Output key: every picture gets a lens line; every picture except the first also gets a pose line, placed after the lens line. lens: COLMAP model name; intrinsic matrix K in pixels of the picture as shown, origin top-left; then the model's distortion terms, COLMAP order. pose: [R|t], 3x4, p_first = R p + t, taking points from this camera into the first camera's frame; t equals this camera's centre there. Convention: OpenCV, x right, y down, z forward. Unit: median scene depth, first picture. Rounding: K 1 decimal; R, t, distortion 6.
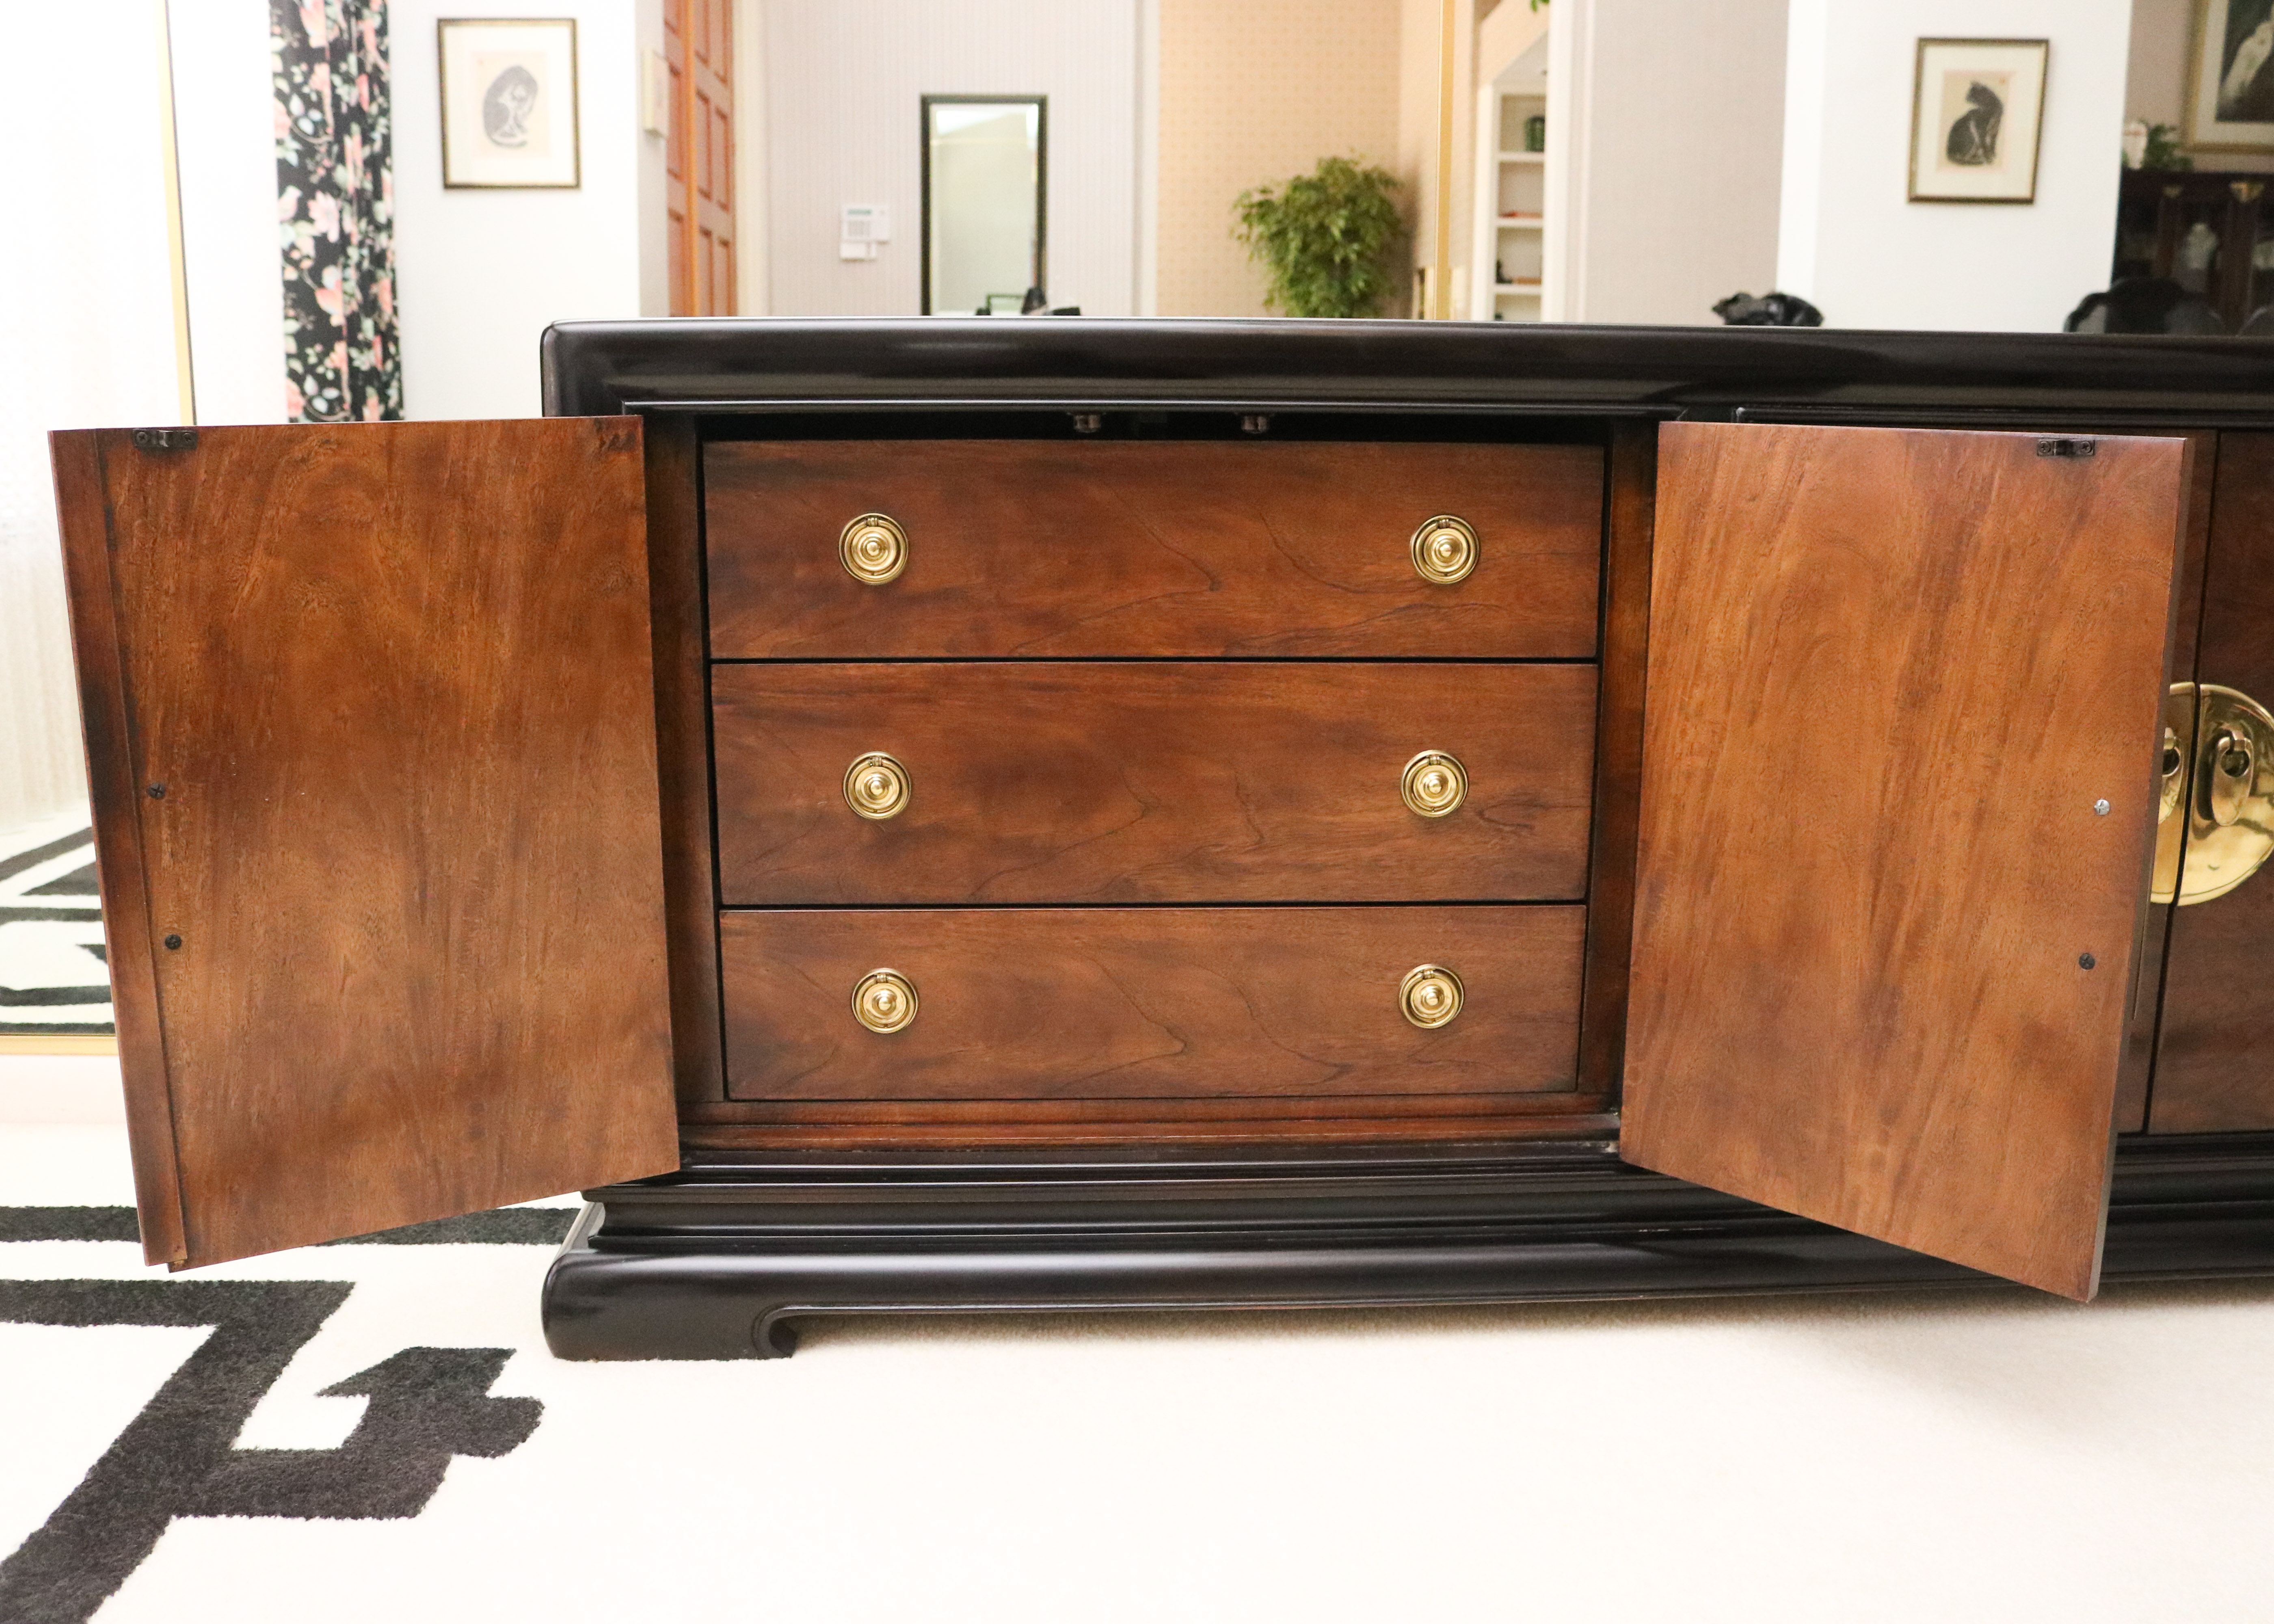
lens RADIAL K [[1982.4, 0, 1154.0], [0, 1982.4, 806.9], [0, 0, 1]] dist [-0.112838, 0.049695]
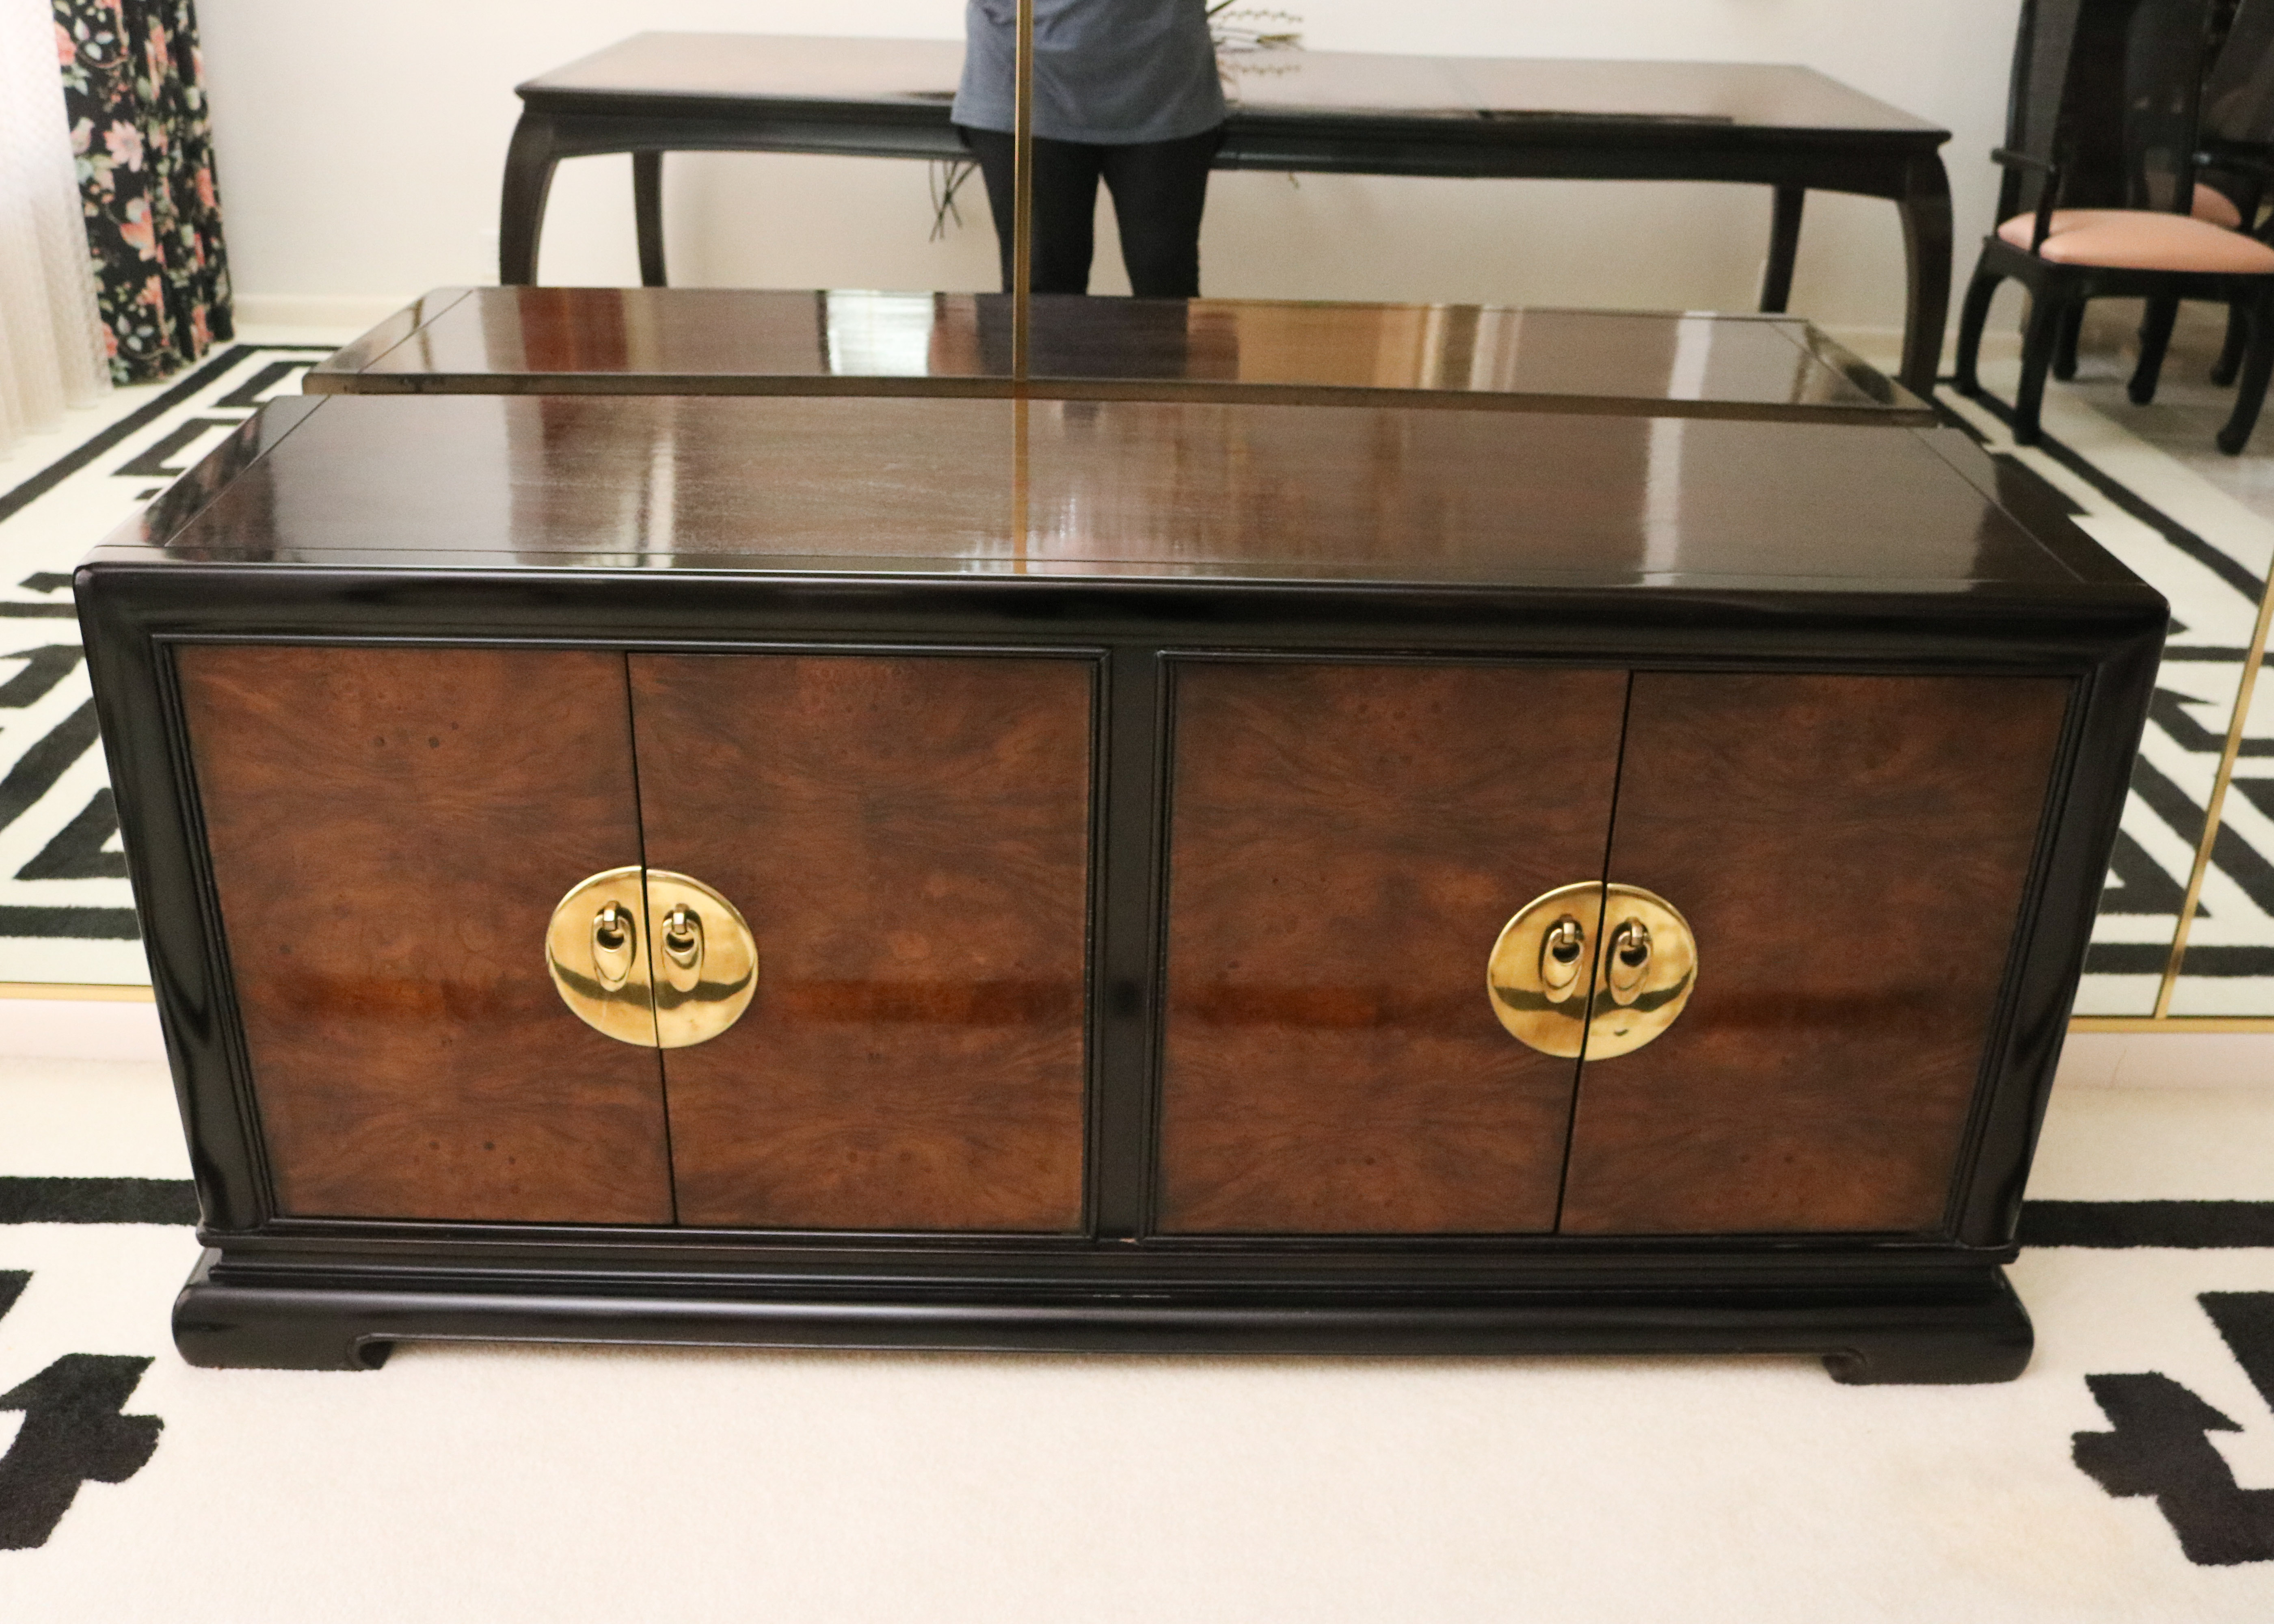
lens RADIAL K [[2160.4, 0, 1125.8], [0, 2160.4, 812.0], [0, 0, 1]] dist [-0.075669, 0.000000]
pose [[0.999339, 0.033057, -0.015123, 0.269294], [-0.028142, 0.966860, 0.253750, -0.377804], [0.023010, -0.253156, 0.967152, -0.162723]]
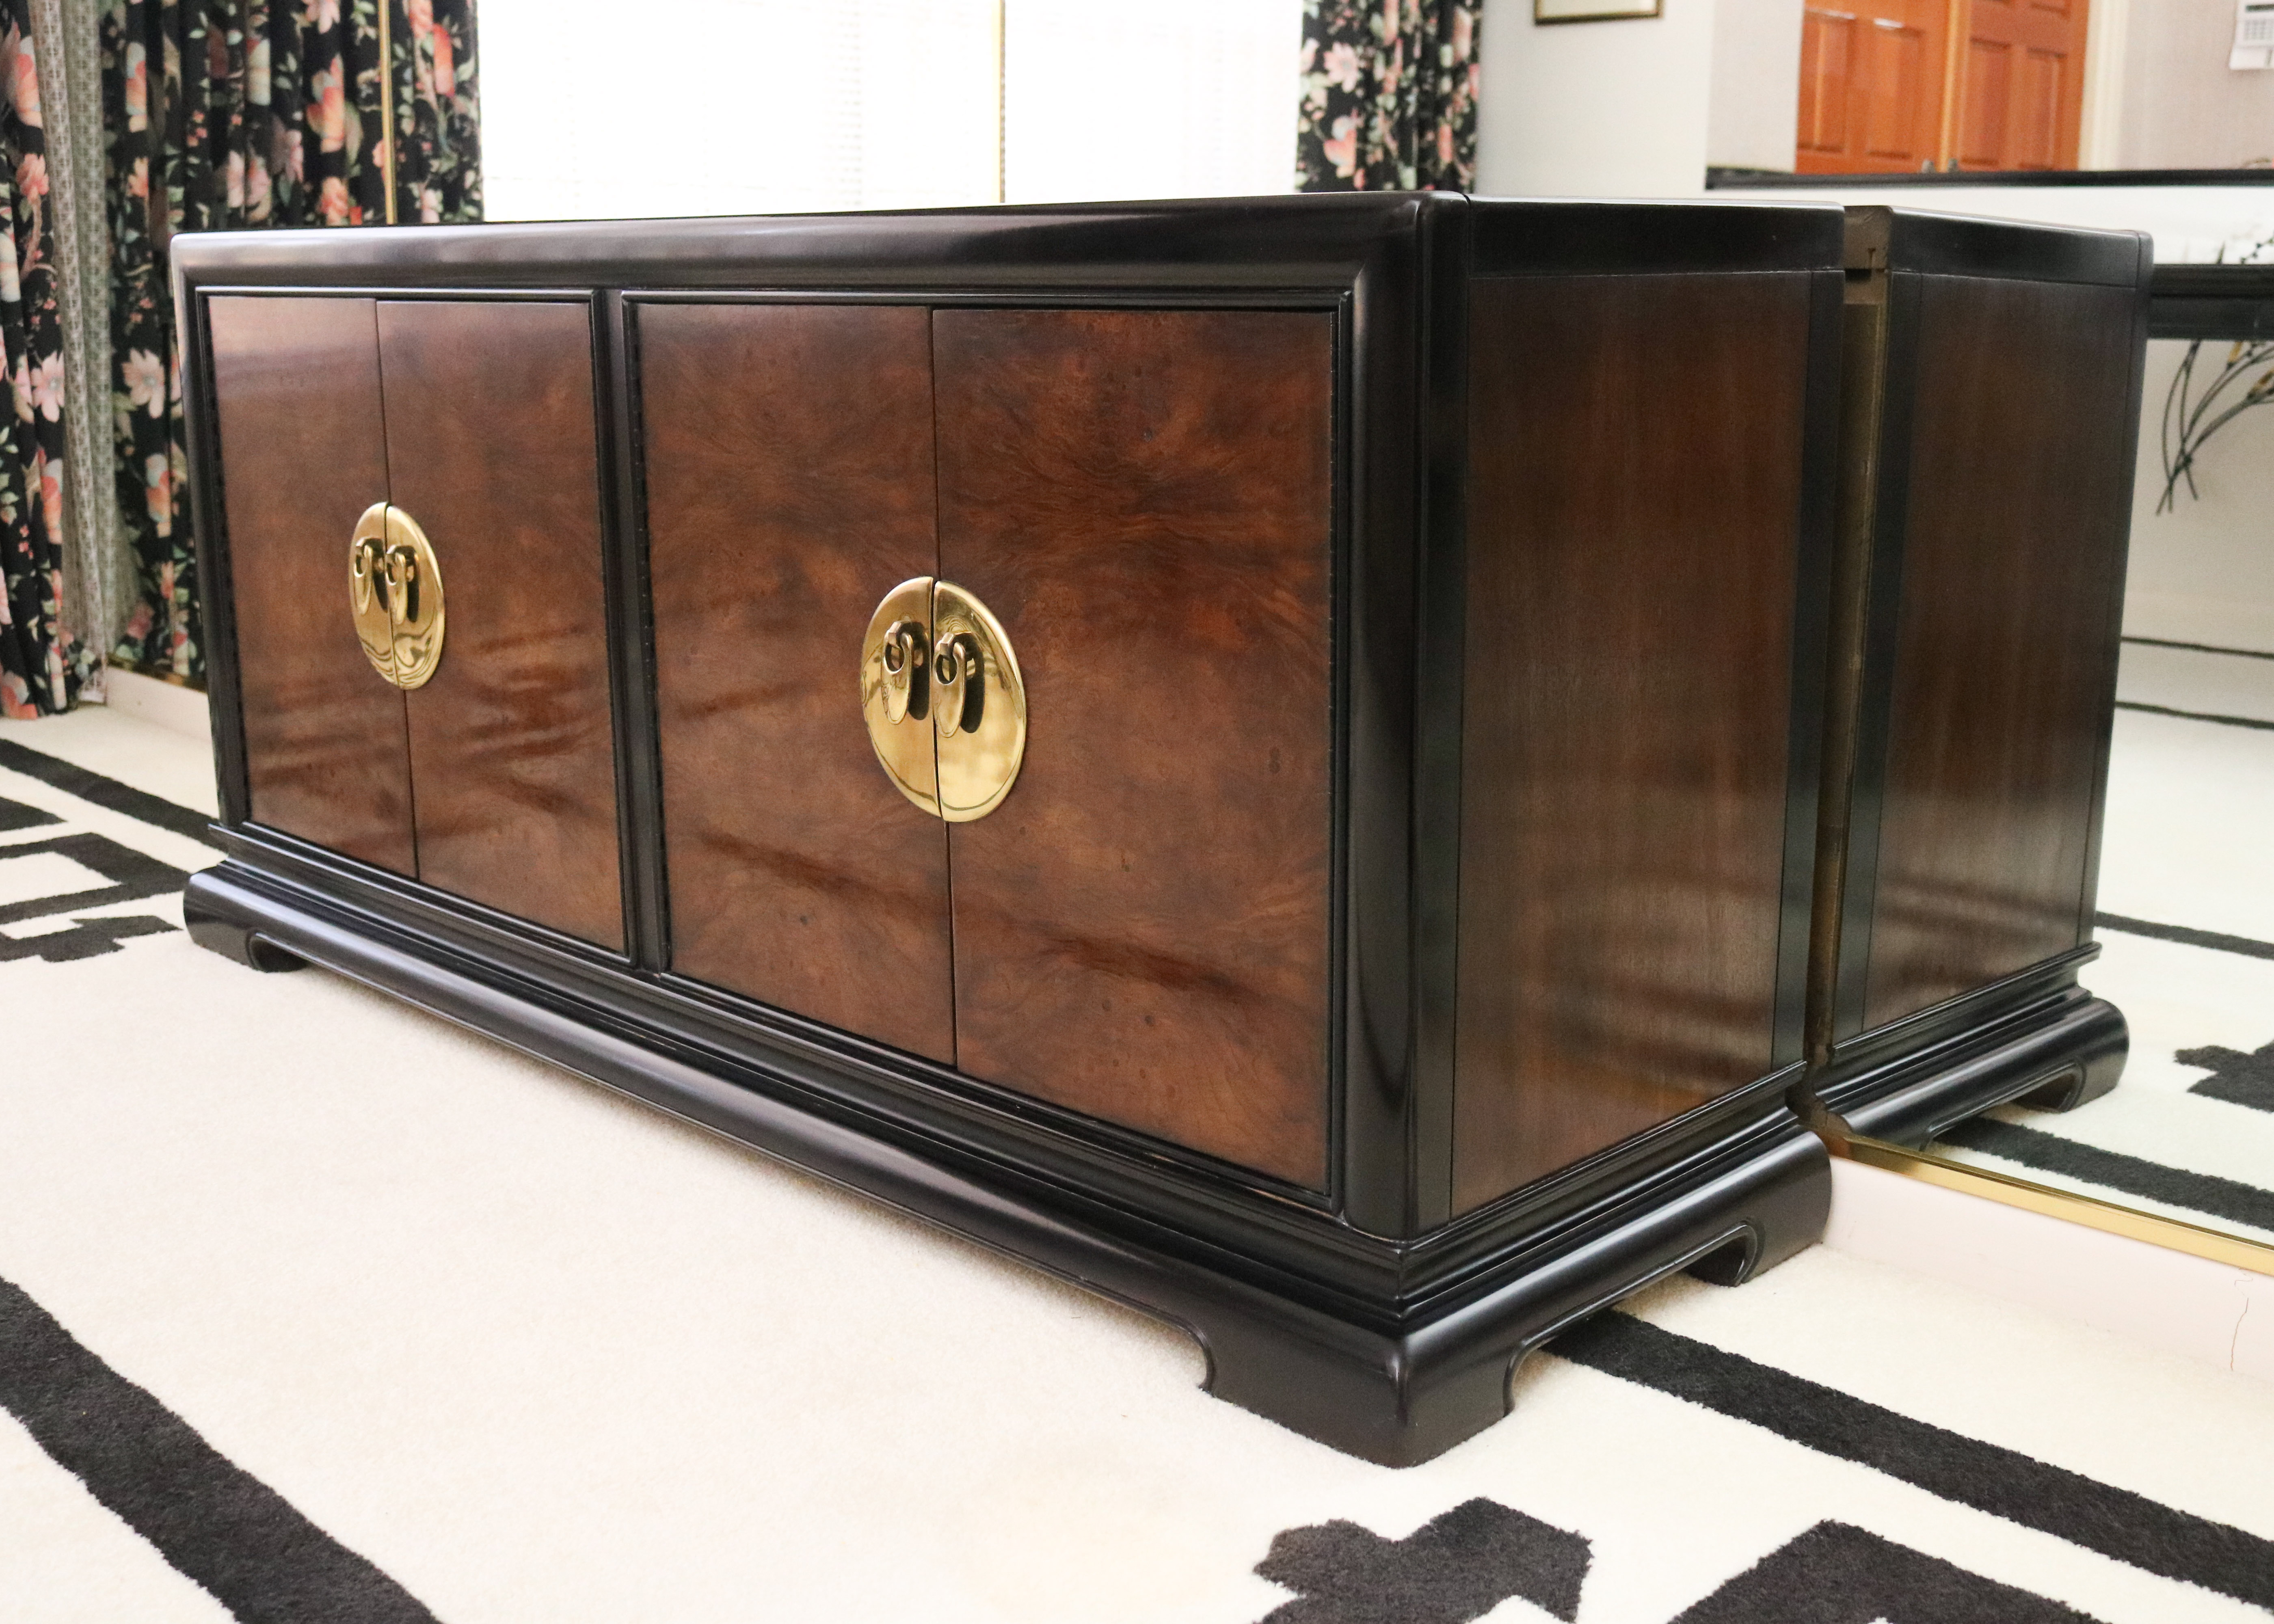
lens RADIAL K [[2408.0, 0, 1127.8], [0, 2408.0, 740.9], [0, 0, 1]] dist [-0.052584, 0.000000]
pose [[0.674914, 0.140408, -0.724414, 1.360024], [-0.138652, 0.988374, 0.062391, -0.067762], [0.724752, 0.058333, 0.686536, 0.256328]]
